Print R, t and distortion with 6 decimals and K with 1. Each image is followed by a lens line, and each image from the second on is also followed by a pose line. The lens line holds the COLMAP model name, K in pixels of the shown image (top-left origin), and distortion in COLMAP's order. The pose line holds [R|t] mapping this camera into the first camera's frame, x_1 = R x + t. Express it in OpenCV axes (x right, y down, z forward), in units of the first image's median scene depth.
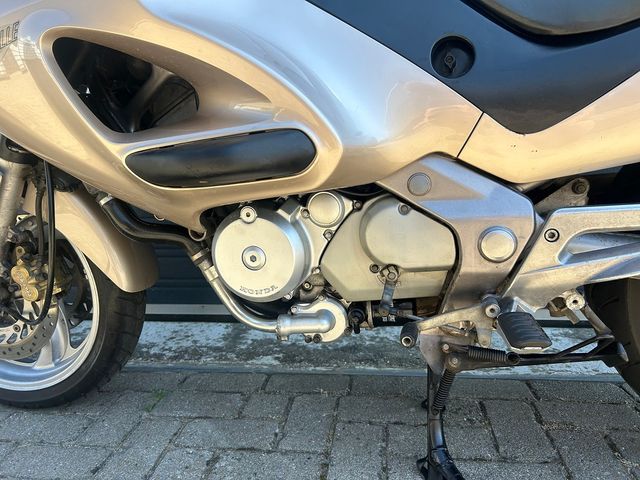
lens RADIAL K [[489.4, 0, 325.3], [0, 489.4, 240.2], [0, 0, 1]] dist [0.042355, -0.055016]
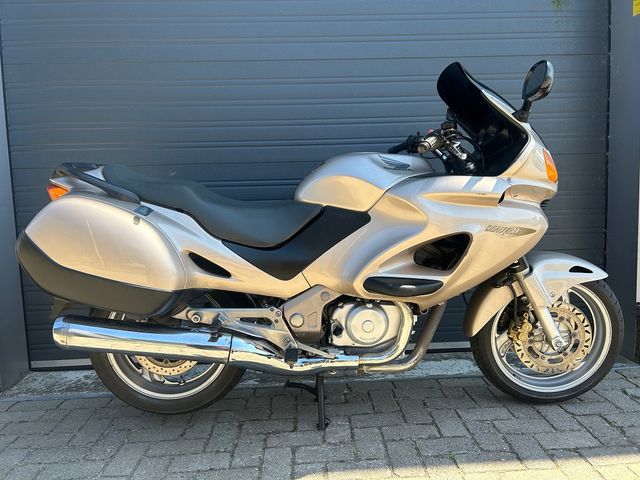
lens RADIAL K [[489.4, 0, 319.0], [0, 489.4, 237.9], [0, 0, 1]] dist [0.042355, -0.055016]
pose [[0.985746, -0.016959, 0.167383, -0.253614], [0.035171, 0.993696, -0.106450, -0.108084], [-0.164522, 0.110819, 0.980128, -1.242554]]
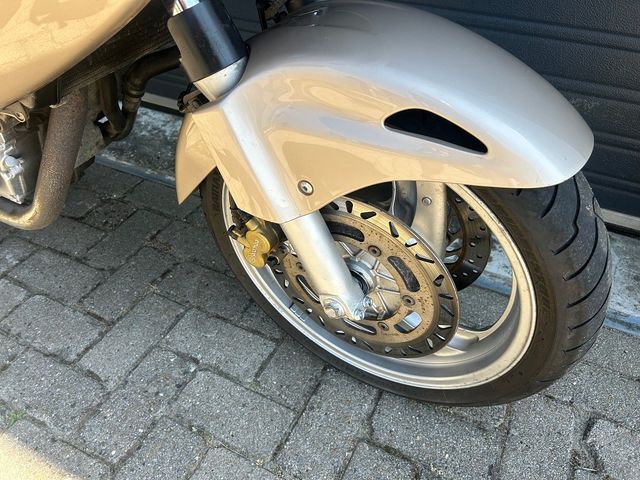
lens RADIAL K [[489.4, 0, 324.9], [0, 489.4, 234.0], [0, 0, 1]] dist [0.042355, -0.055016]
pose [[0.945603, 0.239789, -0.219854, 1.264456], [-0.101255, 0.859170, 0.501572, -0.311420], [0.309164, -0.452027, 0.836714, 0.185949]]
